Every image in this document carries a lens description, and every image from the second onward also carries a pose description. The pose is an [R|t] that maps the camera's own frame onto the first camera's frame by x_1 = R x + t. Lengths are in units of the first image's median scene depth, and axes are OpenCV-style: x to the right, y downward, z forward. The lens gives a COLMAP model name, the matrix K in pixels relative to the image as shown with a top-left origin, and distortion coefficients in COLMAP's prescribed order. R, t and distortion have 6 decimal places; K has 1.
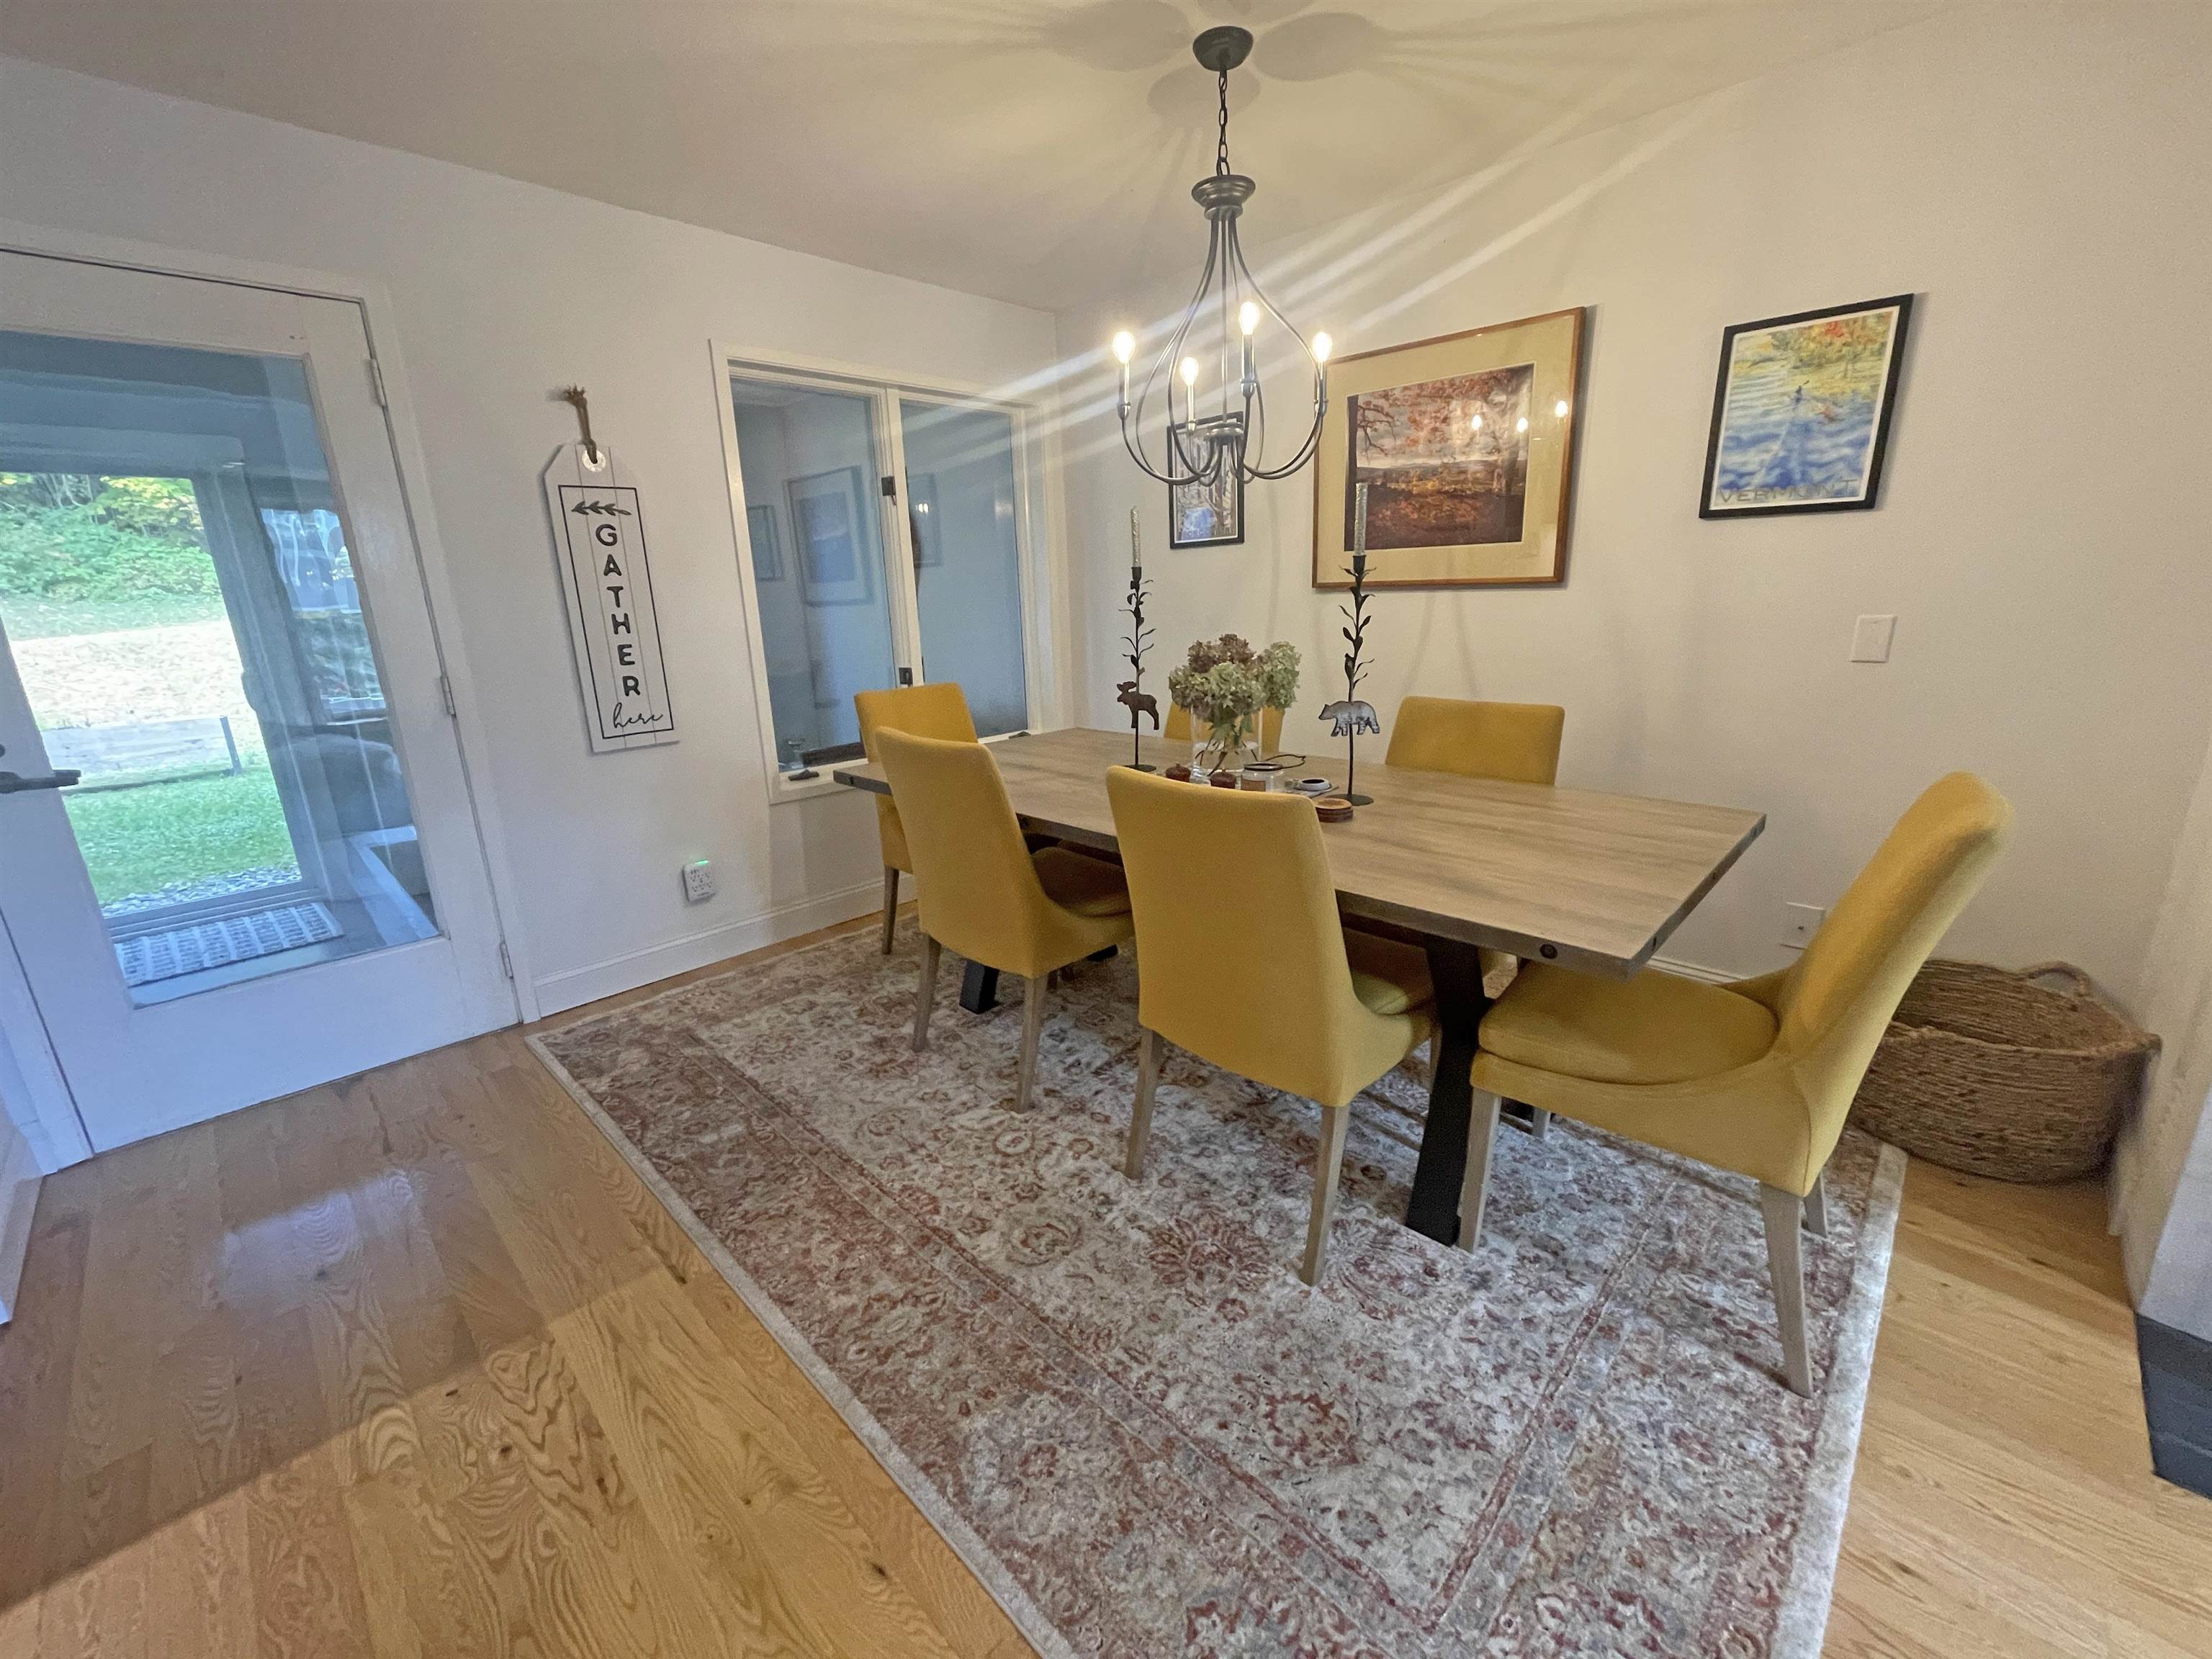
lens RADIAL K [[894.7, 0, 1109.3], [0, 894.7, 828.3], [0, 0, 1]] dist [0.000532, 0.000021]
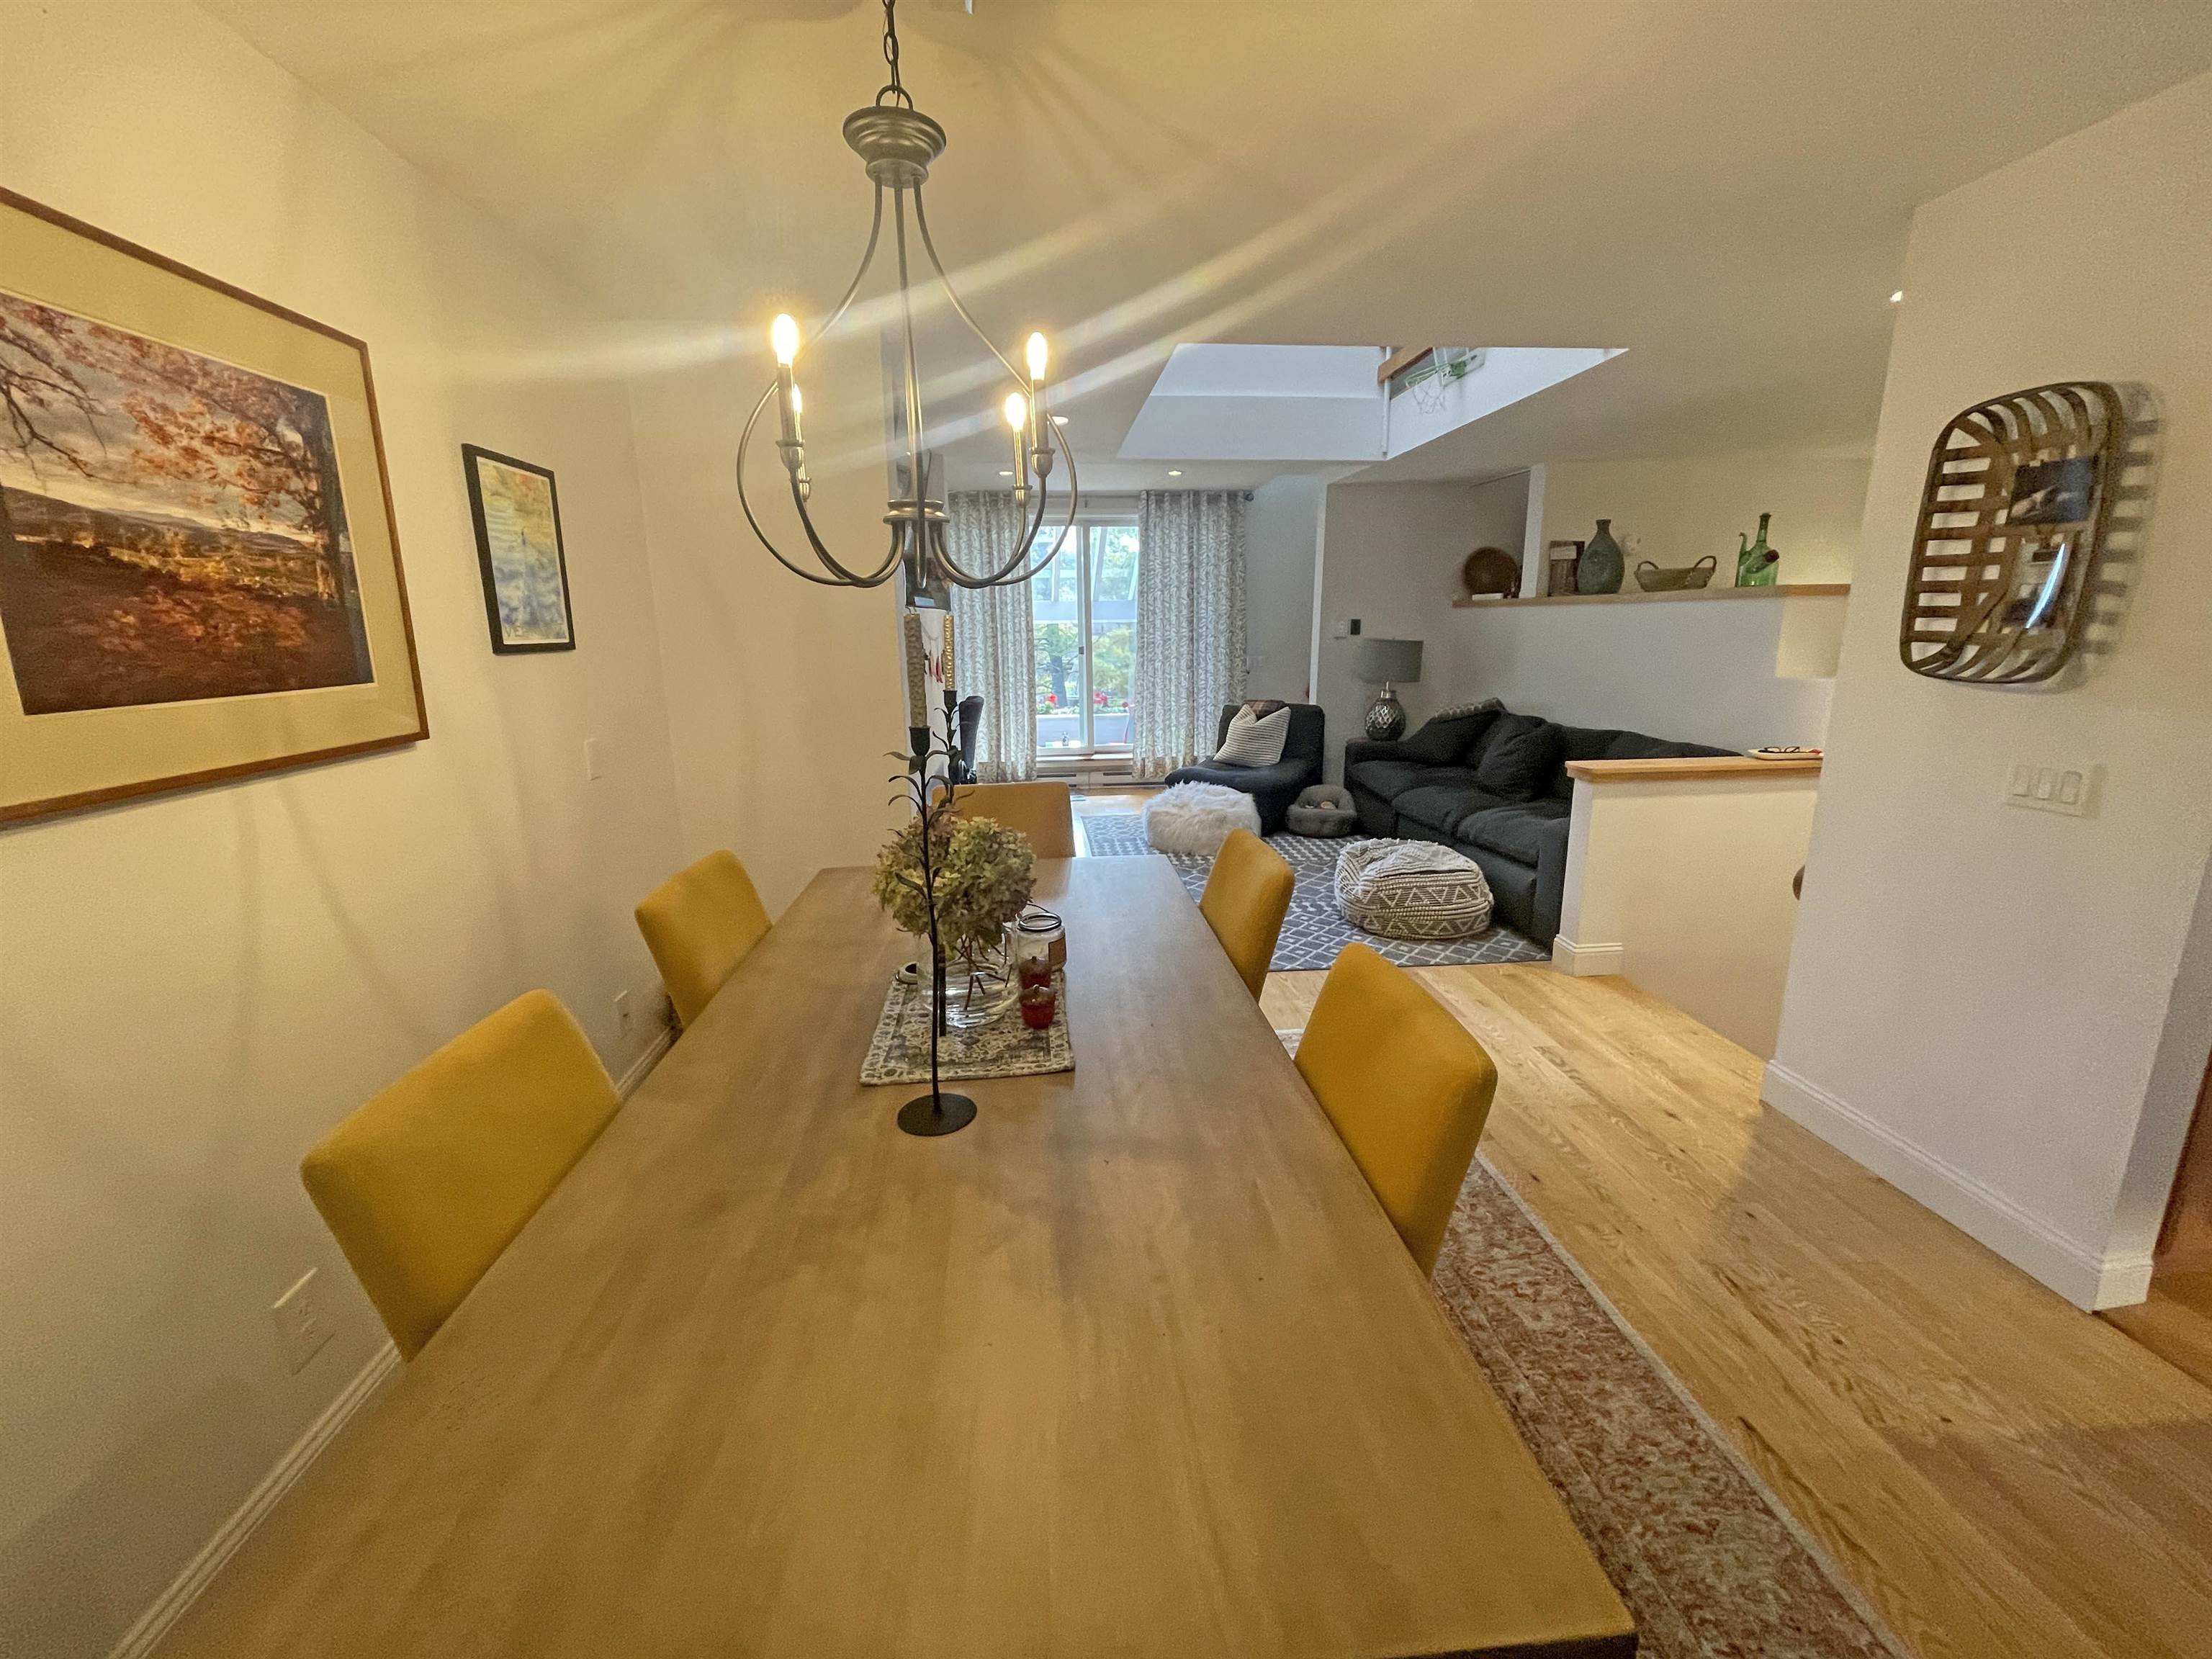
lens RADIAL K [[894.7, 0, 1102.6], [0, 894.7, 817.9], [0, 0, 1]] dist [0.000532, 0.000021]
pose [[-0.761048, -0.099386, 0.641037, -0.312623], [0.208985, 0.897944, 0.387327, -0.355759], [-0.614110, 0.428741, -0.662608, 1.096595]]
